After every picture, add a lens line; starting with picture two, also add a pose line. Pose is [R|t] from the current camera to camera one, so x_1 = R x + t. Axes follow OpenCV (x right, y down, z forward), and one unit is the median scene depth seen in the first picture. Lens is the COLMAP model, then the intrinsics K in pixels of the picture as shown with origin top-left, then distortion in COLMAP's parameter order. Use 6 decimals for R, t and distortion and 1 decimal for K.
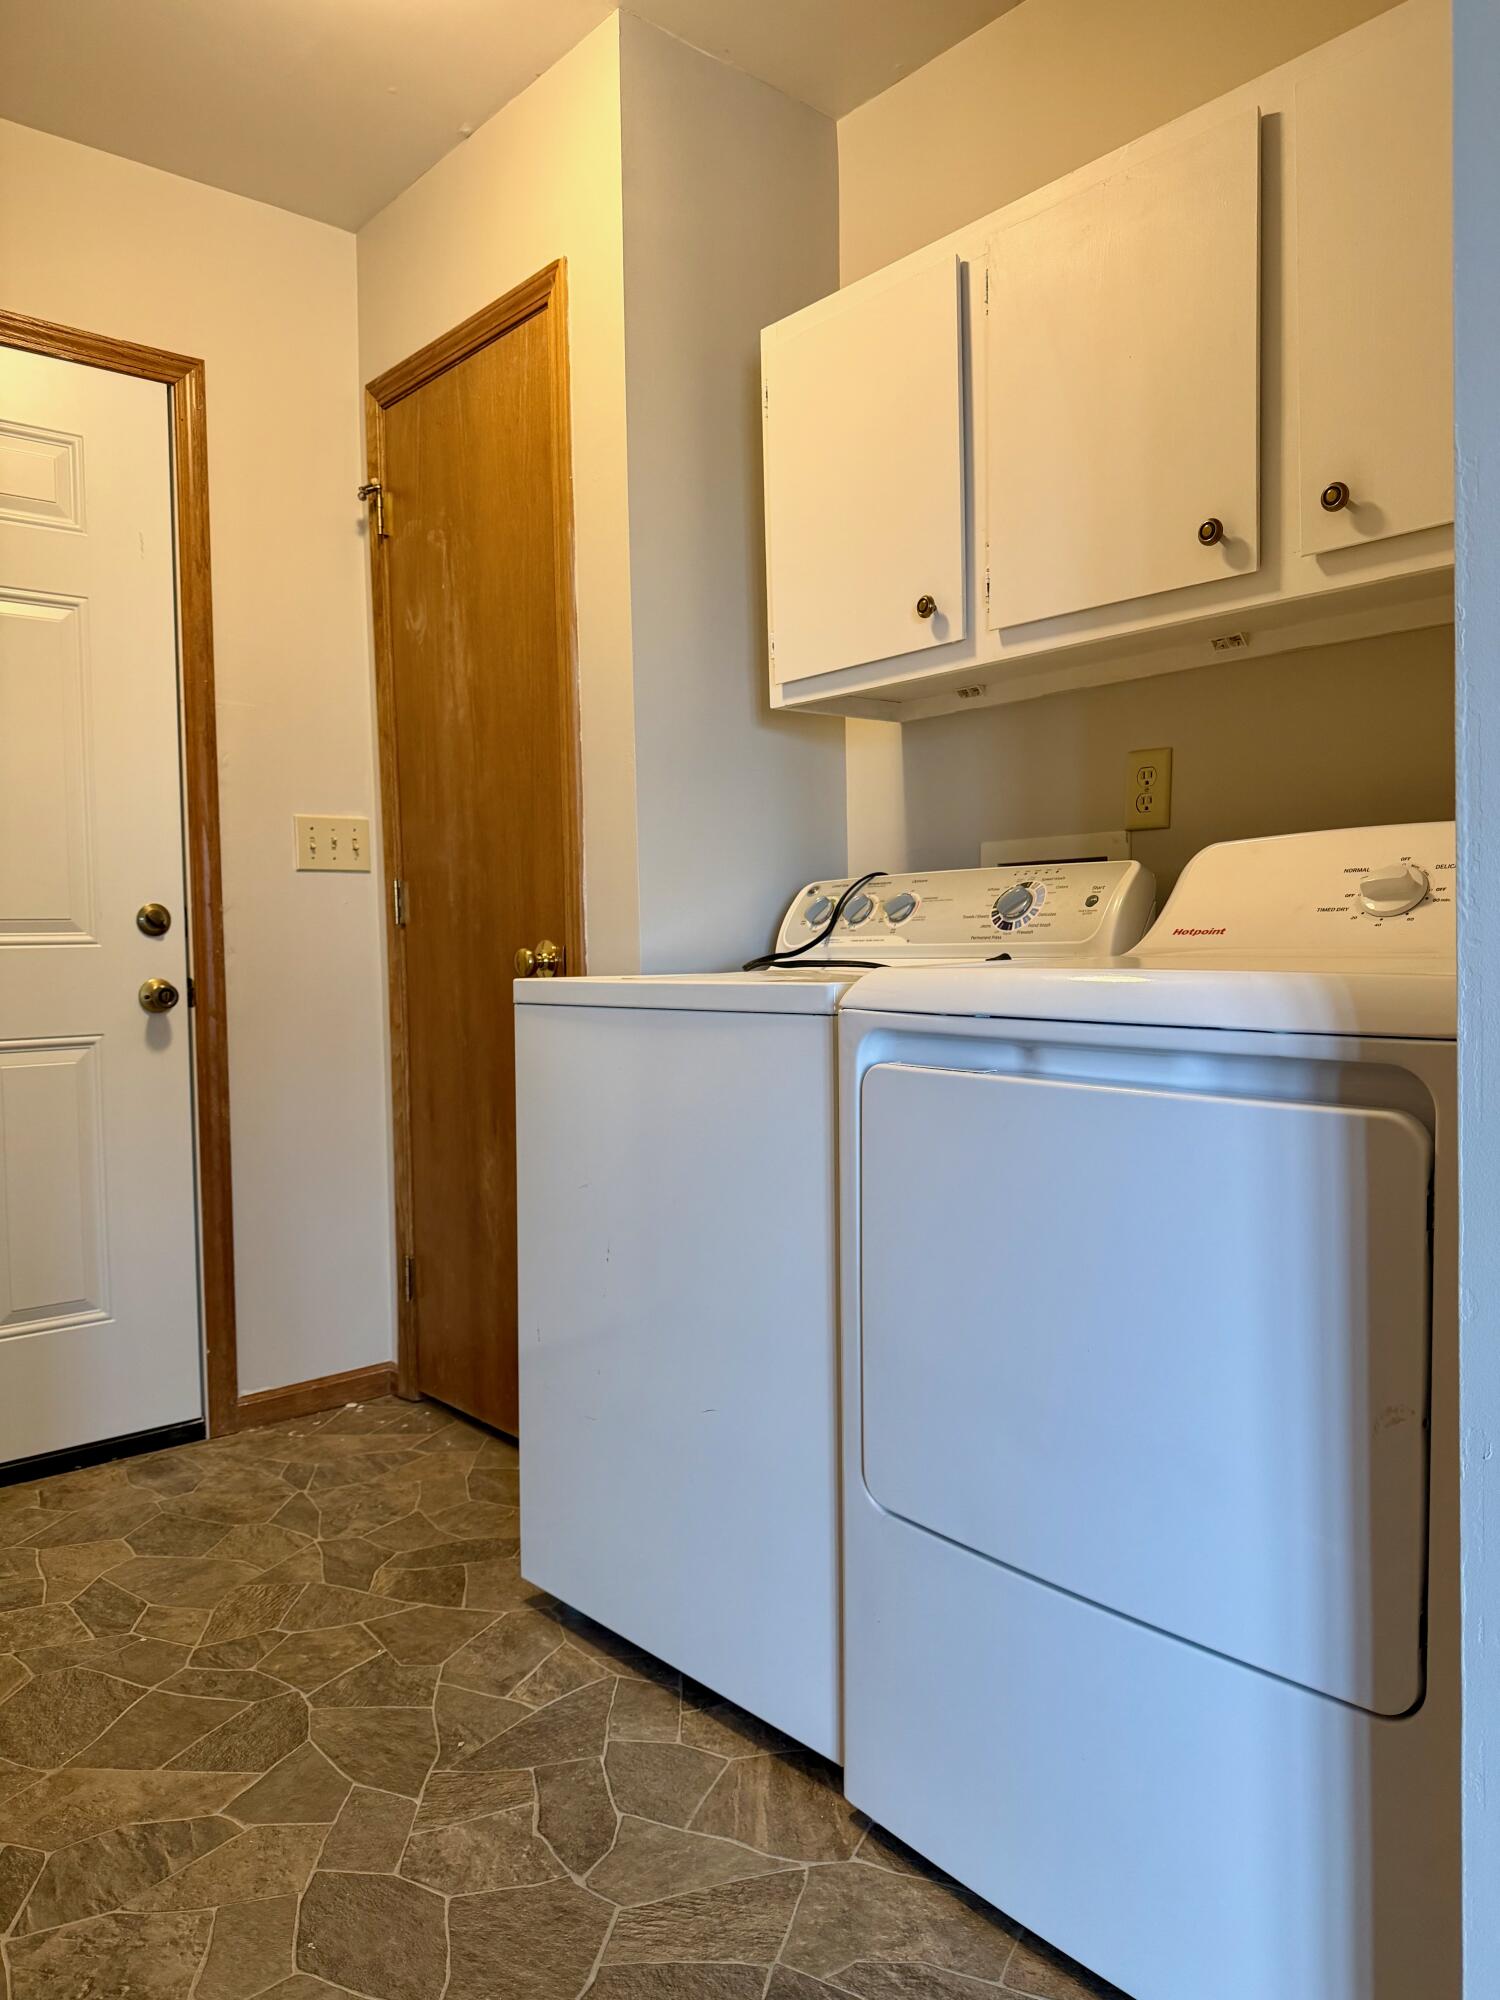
lens RADIAL K [[1398.1, 0, 750.0], [0, 1398.1, 1000.0], [0, 0, 1]] dist [0.063547, -0.089006]
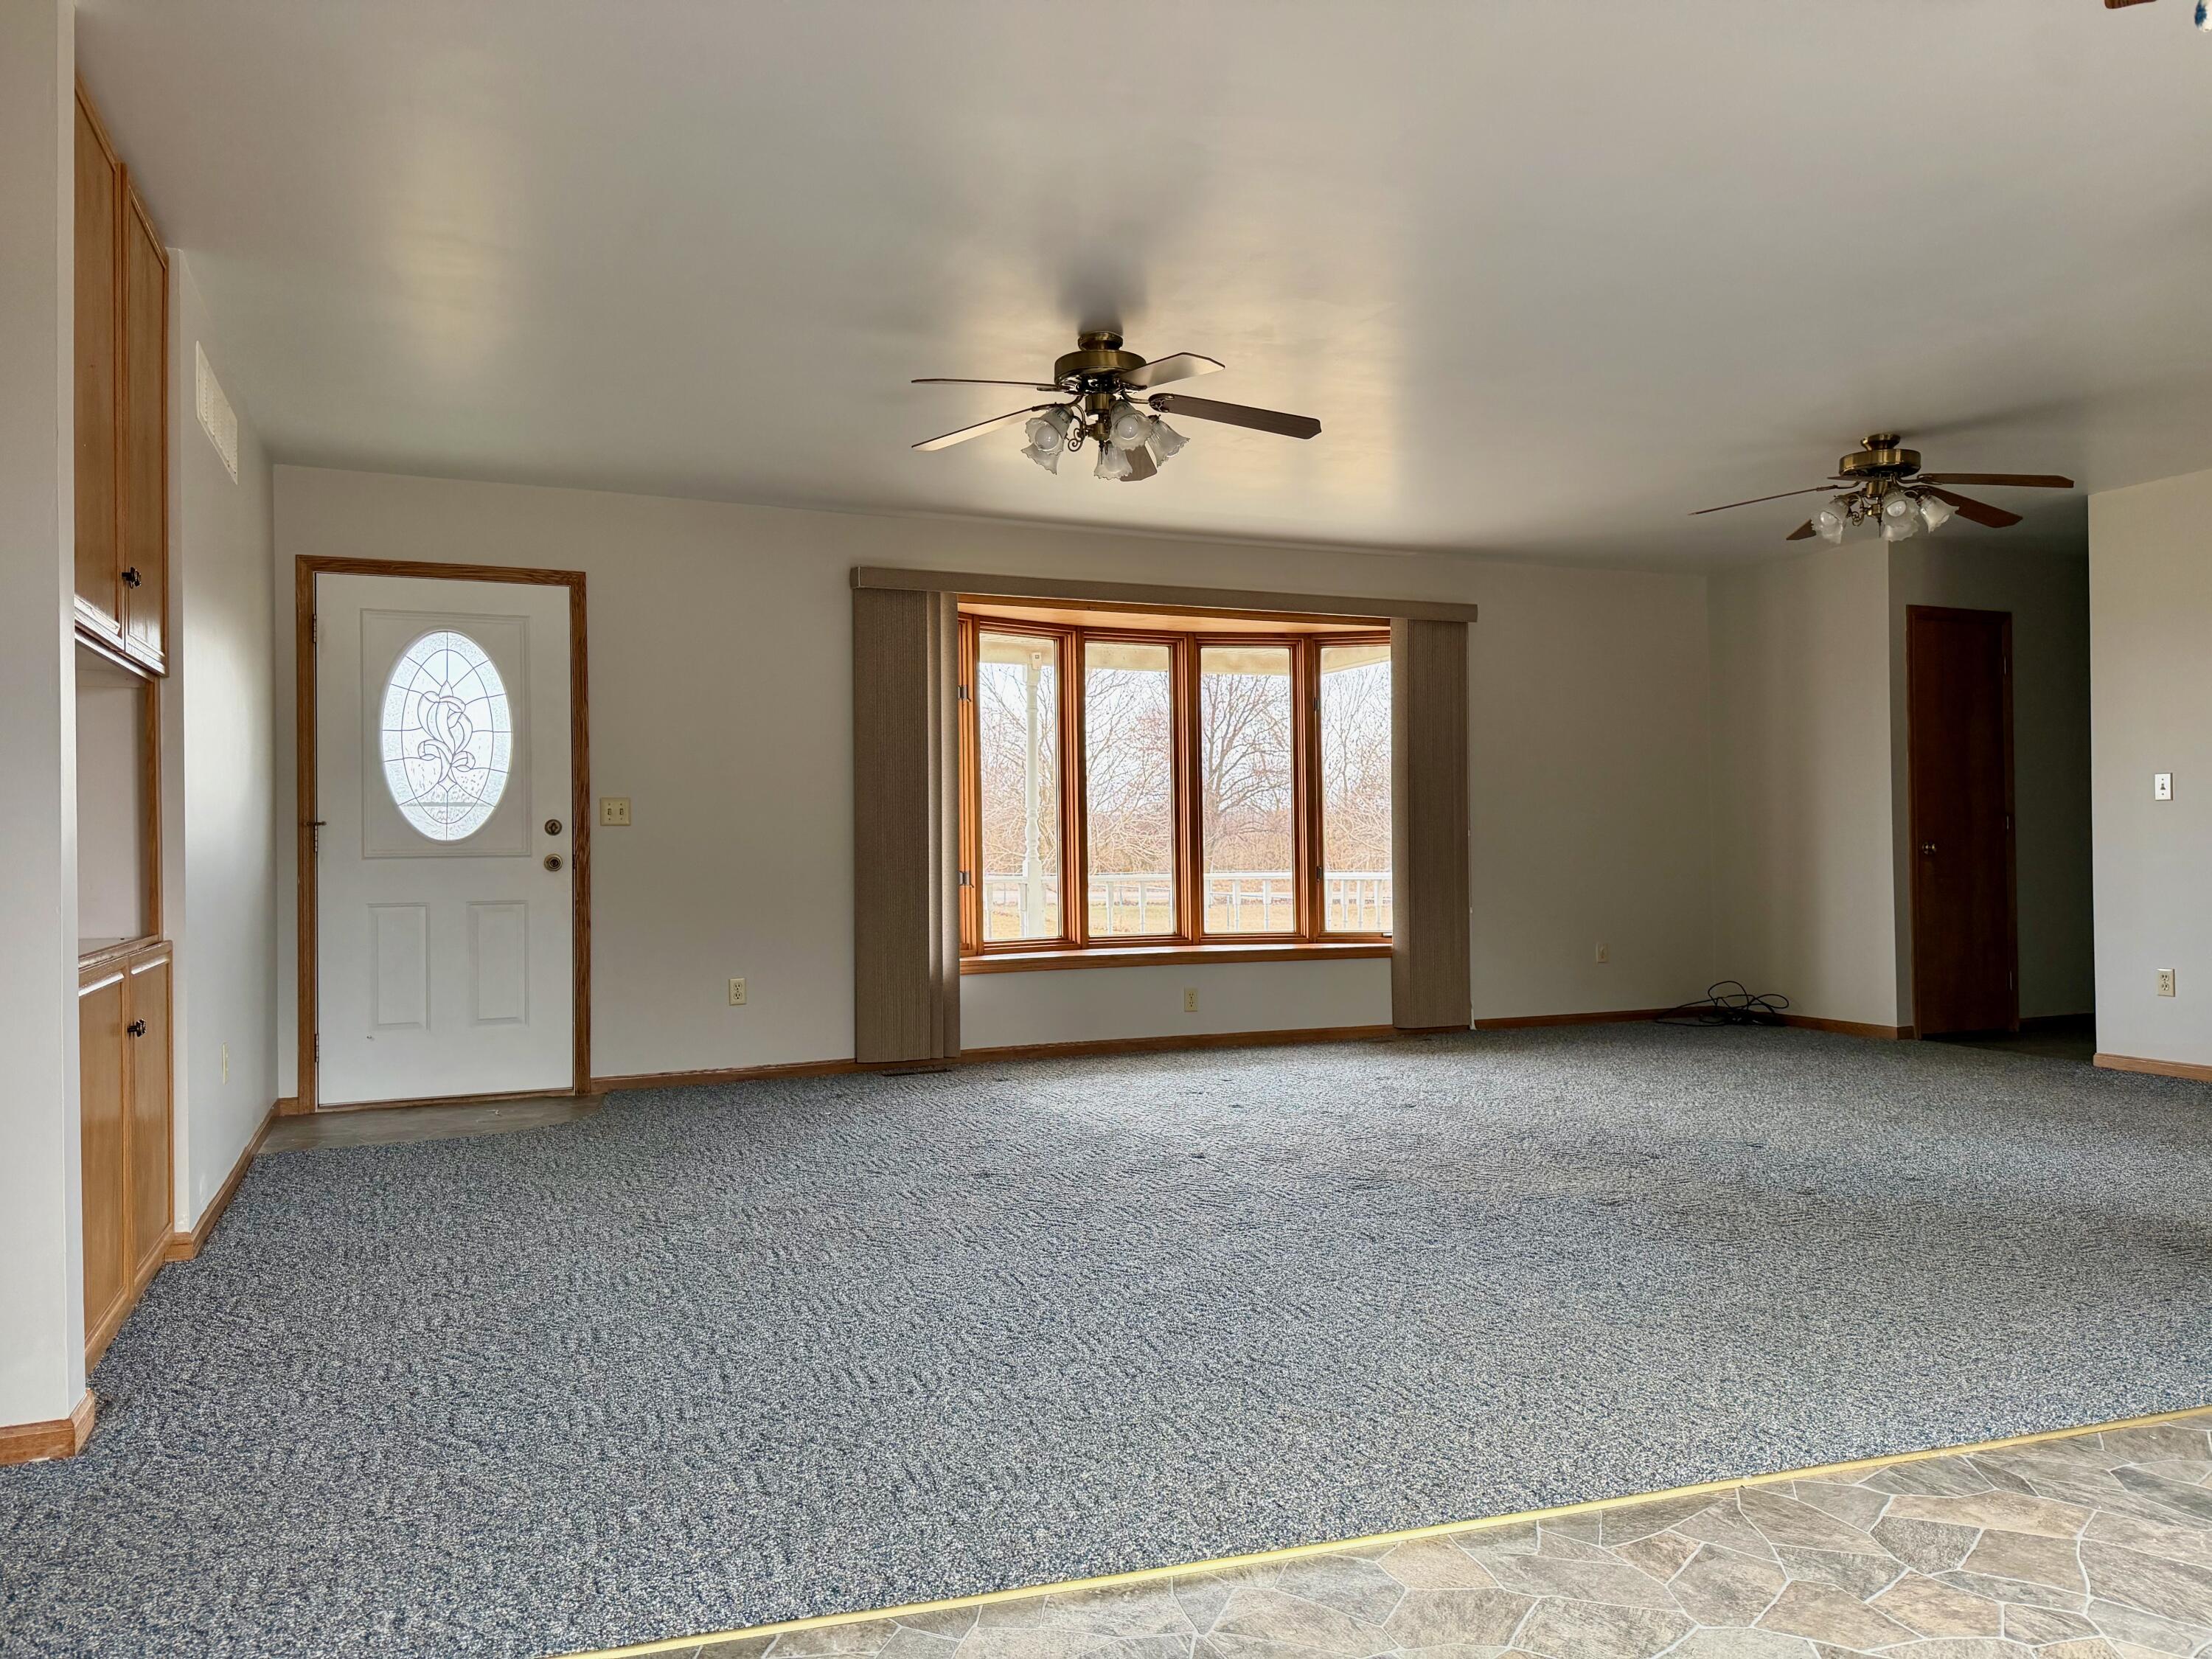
lens RADIAL K [[1546.2, 0, 1106.0], [0, 1546.2, 829.5], [0, 0, 1]] dist [0.063547, -0.089006]
pose [[-0.956162, 0.023776, 0.291870, -0.094180], [0.032747, 0.999128, 0.025889, -0.098912], [-0.291000, 0.034312, -0.956107, 2.191064]]
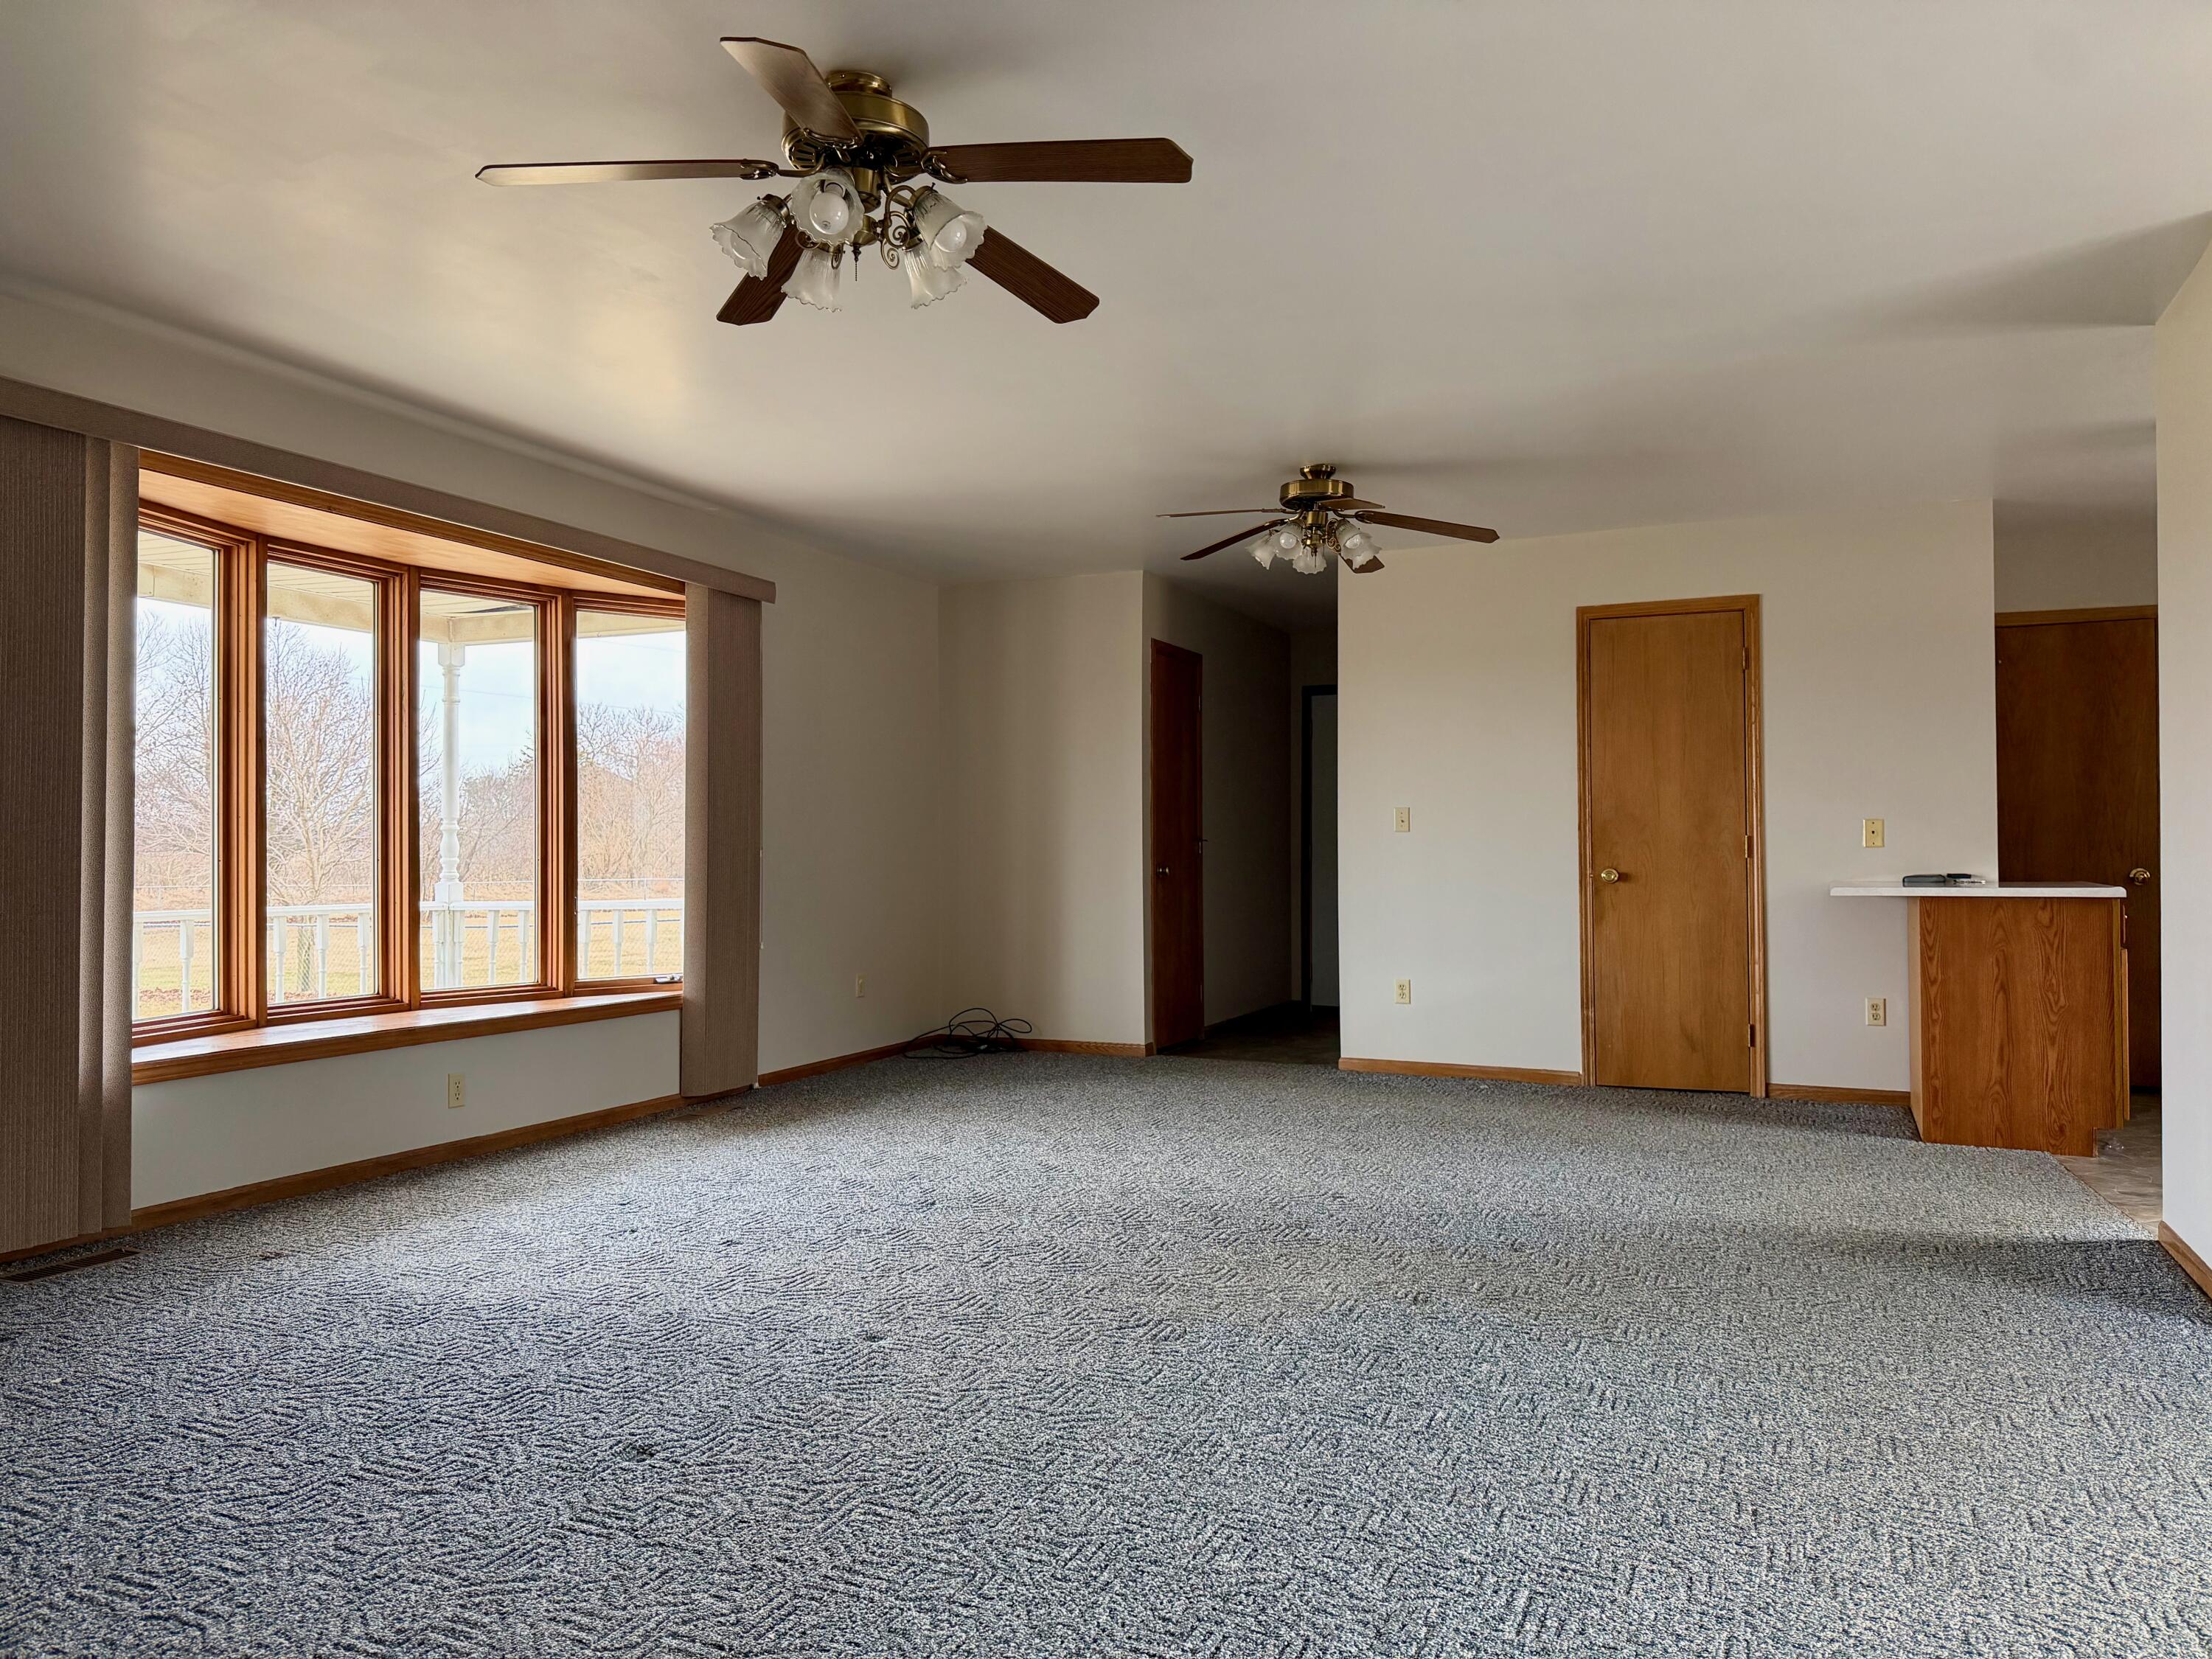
lens RADIAL K [[1546.2, 0, 1106.0], [0, 1546.2, 829.5], [0, 0, 1]] dist [0.063547, -0.089006]
pose [[-0.893608, 0.007911, -0.448779, 1.700769], [-0.006162, 0.999534, 0.029891, -0.119812], [0.448806, 0.029477, -0.893143, 0.939660]]
